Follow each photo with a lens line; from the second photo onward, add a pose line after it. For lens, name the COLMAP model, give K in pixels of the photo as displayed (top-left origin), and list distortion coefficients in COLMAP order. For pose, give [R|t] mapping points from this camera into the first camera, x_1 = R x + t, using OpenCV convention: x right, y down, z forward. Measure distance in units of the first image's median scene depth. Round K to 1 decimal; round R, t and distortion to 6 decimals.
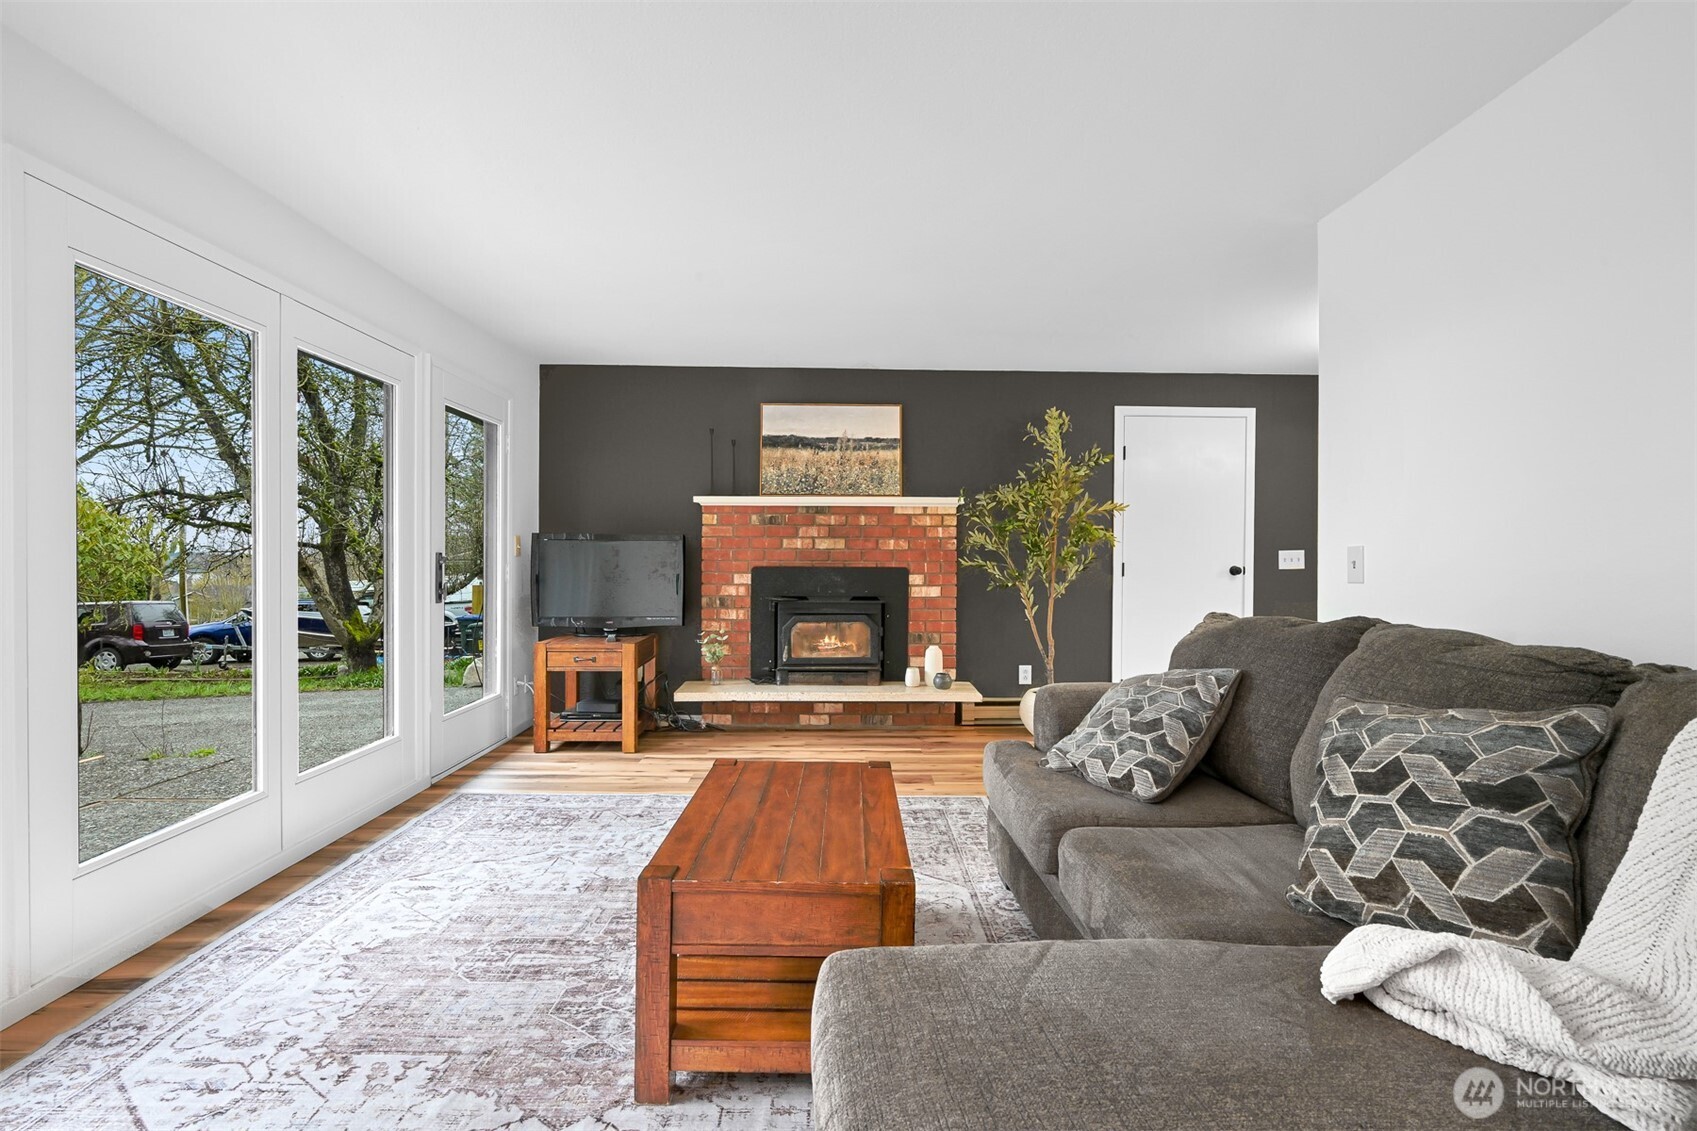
lens RADIAL K [[781.9, 0, 861.1], [0, 781.9, 570.5], [0, 0, 1]] dist [-0.002033, 0.000582]
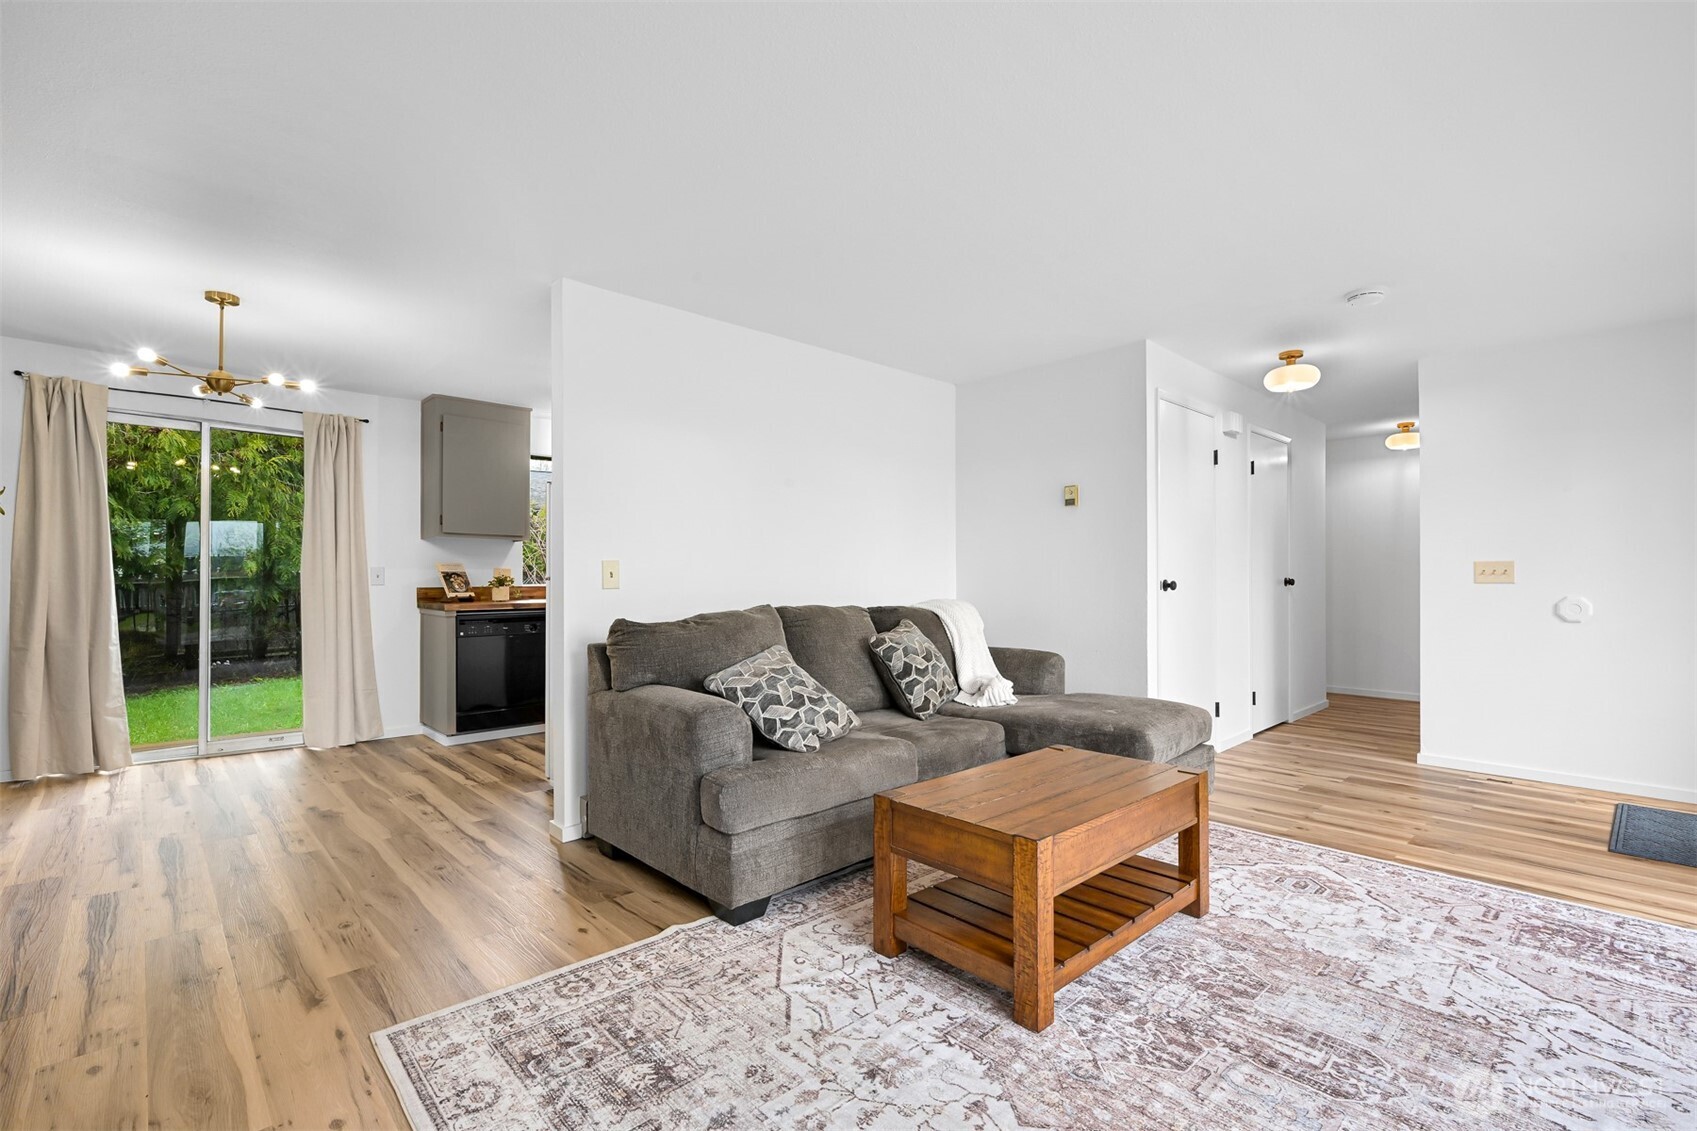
lens RADIAL K [[781.9, 0, 837.2], [0, 781.9, 576.9], [0, 0, 1]] dist [-0.002033, 0.000582]
pose [[-0.656179, -0.003696, 0.754596, -0.307529], [0.006045, 0.999930, 0.010154, -0.007421], [-0.754581, 0.011224, -0.656111, 0.808859]]
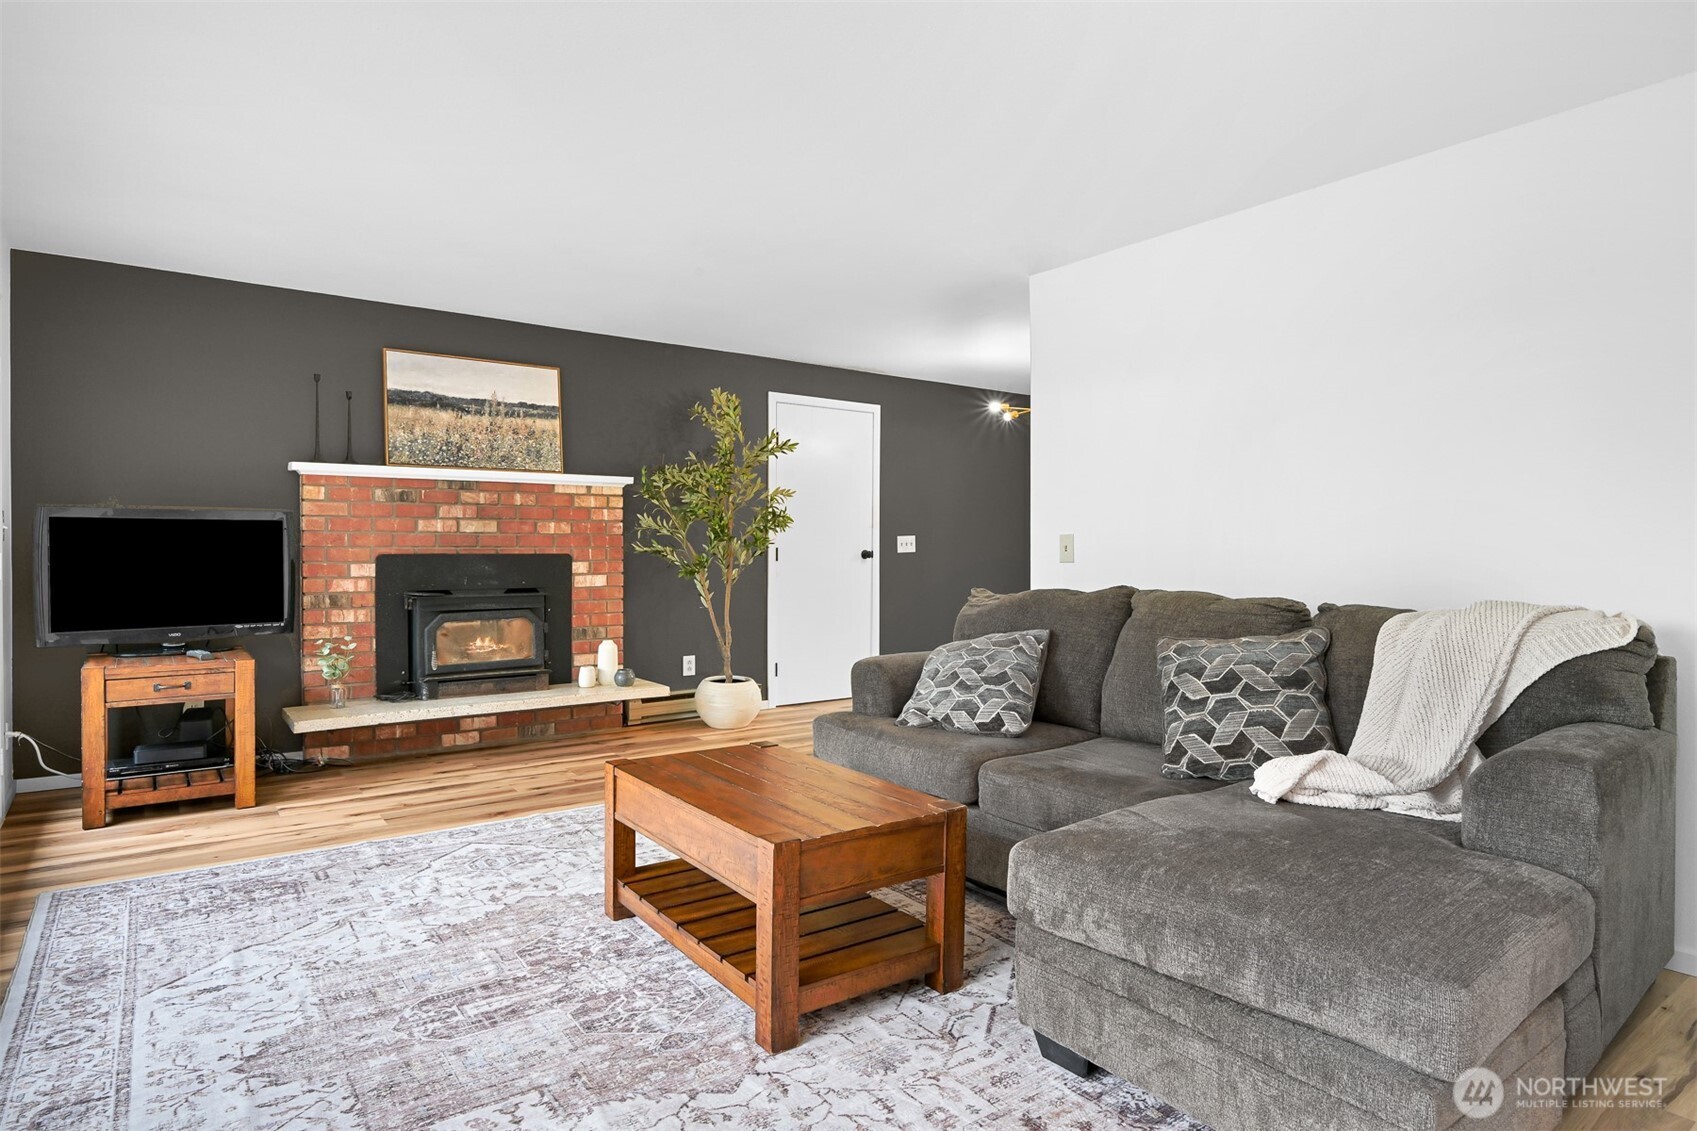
lens RADIAL K [[919.4, 0, 839.0], [0, 919.4, 556.6], [0, 0, 1]] dist [-0.003402, -0.000405]
pose [[0.828400, -0.010408, 0.560040, -0.282073], [0.010006, 0.999943, 0.003782, -0.001700], [-0.560047, 0.002471, 0.828457, -0.030561]]
